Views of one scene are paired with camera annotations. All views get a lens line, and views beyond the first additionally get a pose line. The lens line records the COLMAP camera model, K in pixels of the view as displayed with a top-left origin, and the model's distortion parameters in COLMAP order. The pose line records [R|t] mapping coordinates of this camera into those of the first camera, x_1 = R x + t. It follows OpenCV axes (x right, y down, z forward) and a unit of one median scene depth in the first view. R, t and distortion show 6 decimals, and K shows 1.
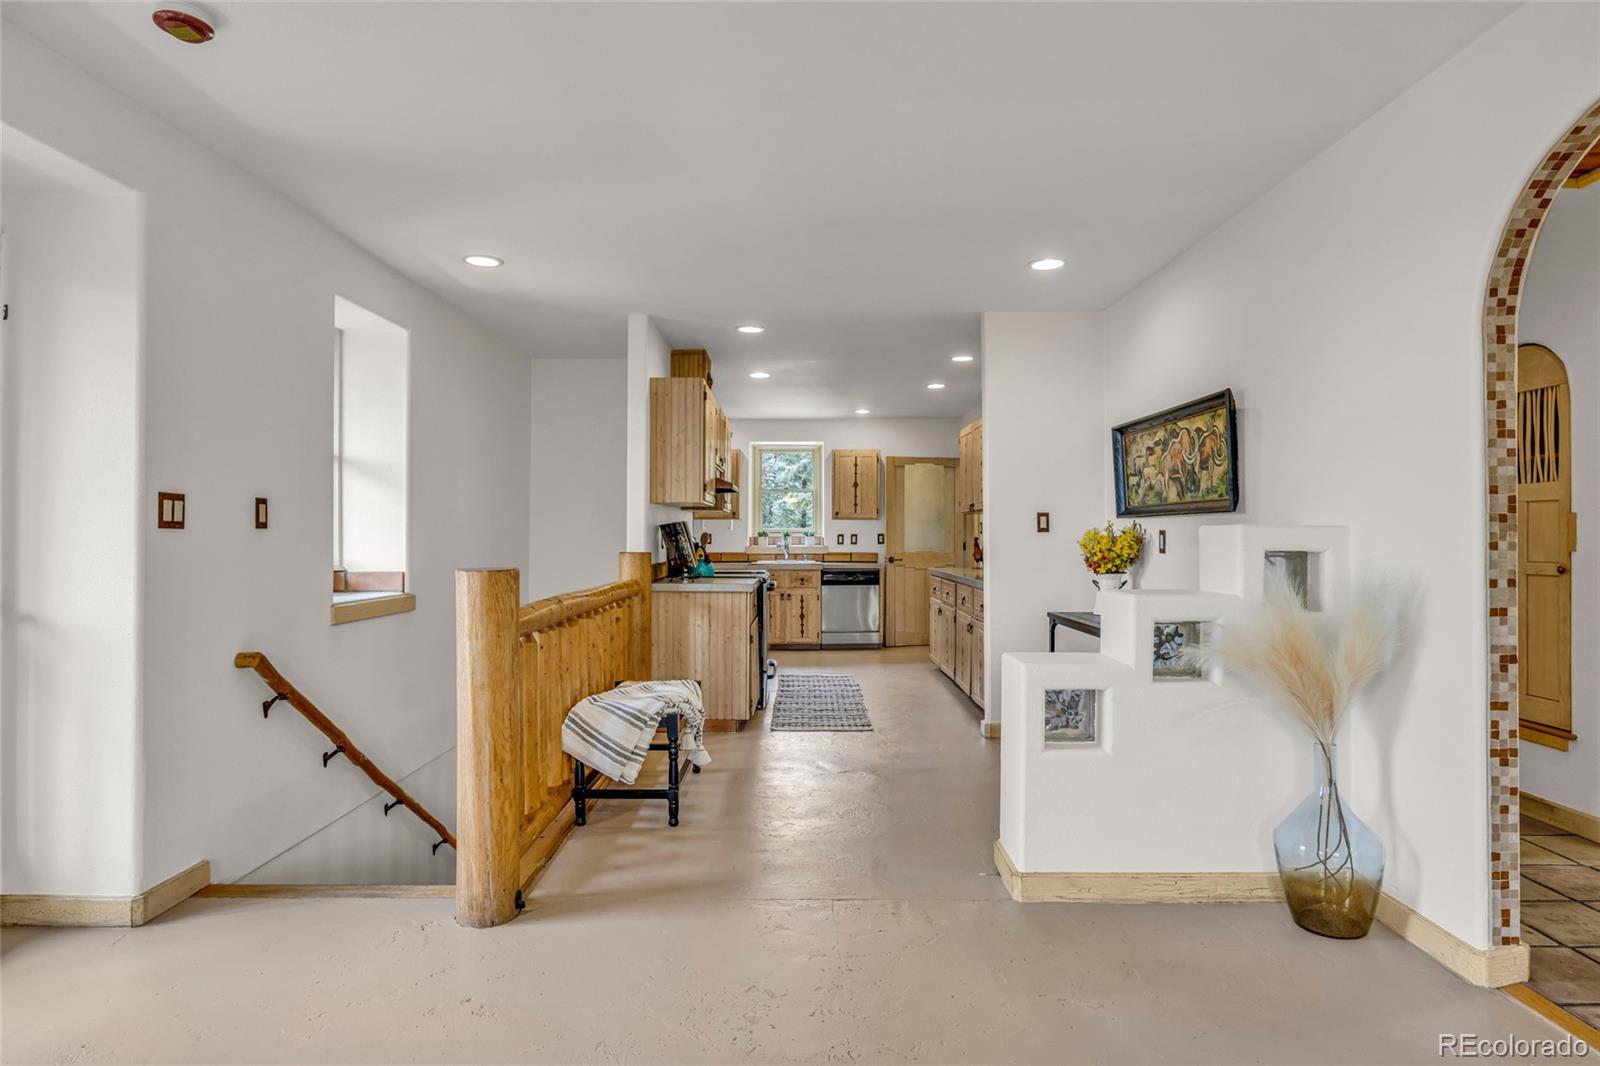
lens RADIAL K [[664.6, 0, 804.5], [0, 664.6, 532.4], [0, 0, 1]] dist [-0.006026, 0.001358]
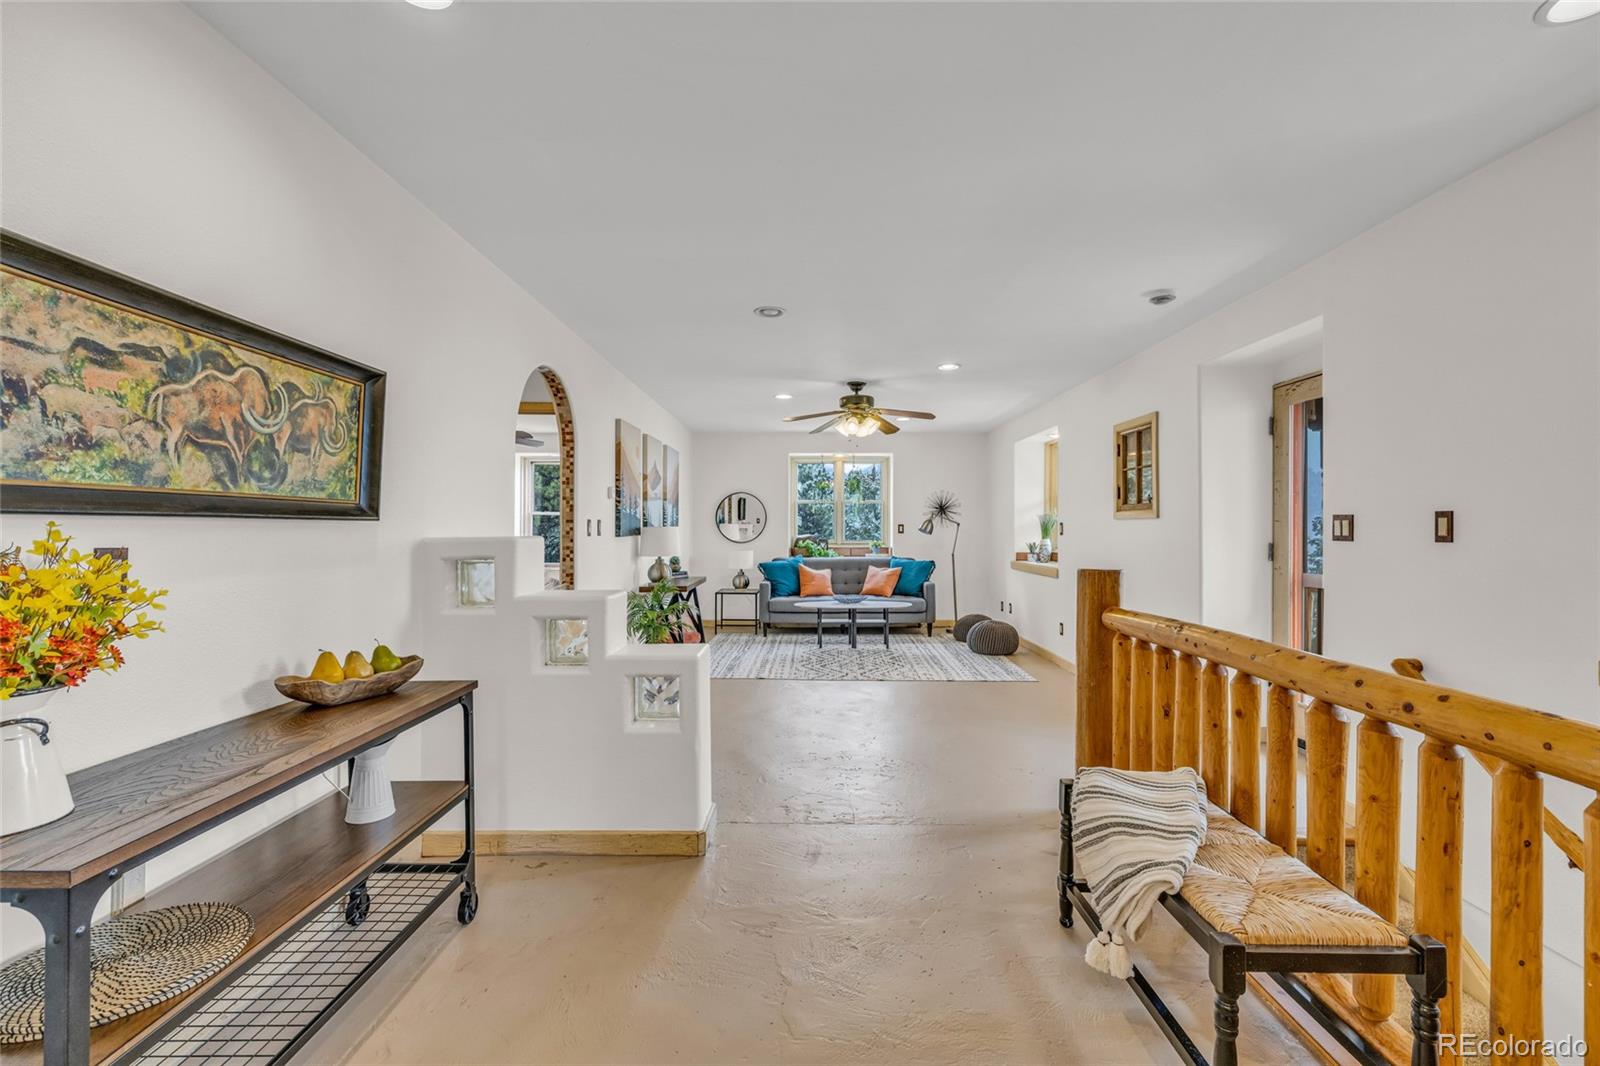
lens RADIAL K [[664.6, 0, 797.4], [0, 664.6, 524.1], [0, 0, 1]] dist [-0.006026, 0.001358]
pose [[-0.999941, -0.001227, 0.010790, 0.100866], [-0.001315, 0.999966, -0.008127, -0.018144], [-0.010779, -0.008141, -0.999909, 1.687839]]
